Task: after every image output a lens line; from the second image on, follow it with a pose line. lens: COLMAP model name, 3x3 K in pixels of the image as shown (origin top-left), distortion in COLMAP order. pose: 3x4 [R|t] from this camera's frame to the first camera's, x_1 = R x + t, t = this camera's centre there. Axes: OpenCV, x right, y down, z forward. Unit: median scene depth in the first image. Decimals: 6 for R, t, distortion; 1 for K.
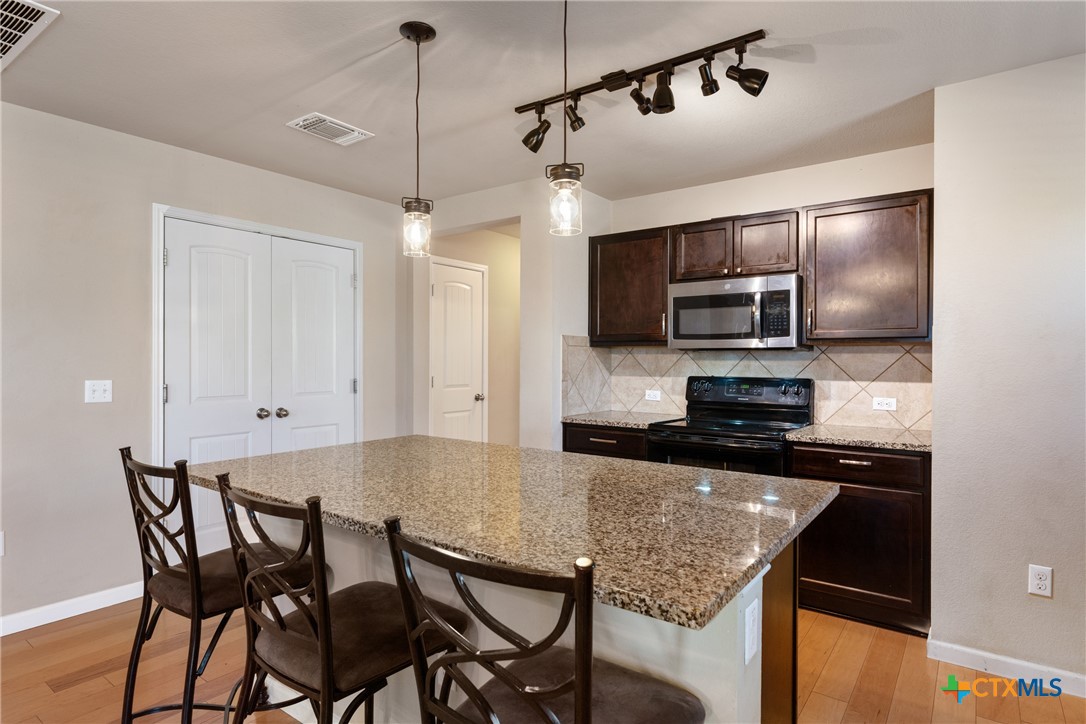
lens RADIAL K [[592.1, 0, 543.0], [0, 592.1, 362.0], [0, 0, 1]] dist [0.000345, 0.000099]
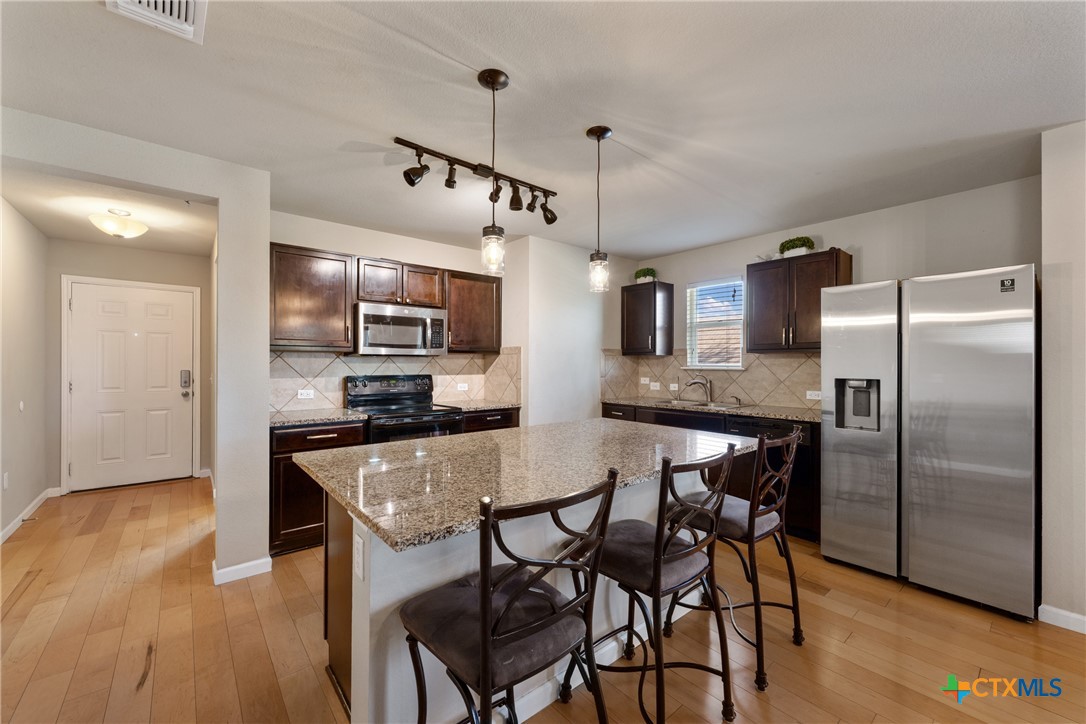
lens RADIAL K [[431.7, 0, 538.8], [0, 431.7, 363.5], [0, 0, 1]] dist [0.000030, 0.000360]
pose [[0.240955, -0.006375, 0.970515, -0.604591], [0.002834, 0.999979, 0.005865, -0.007424], [-0.970532, 0.001338, 0.240968, 0.429692]]
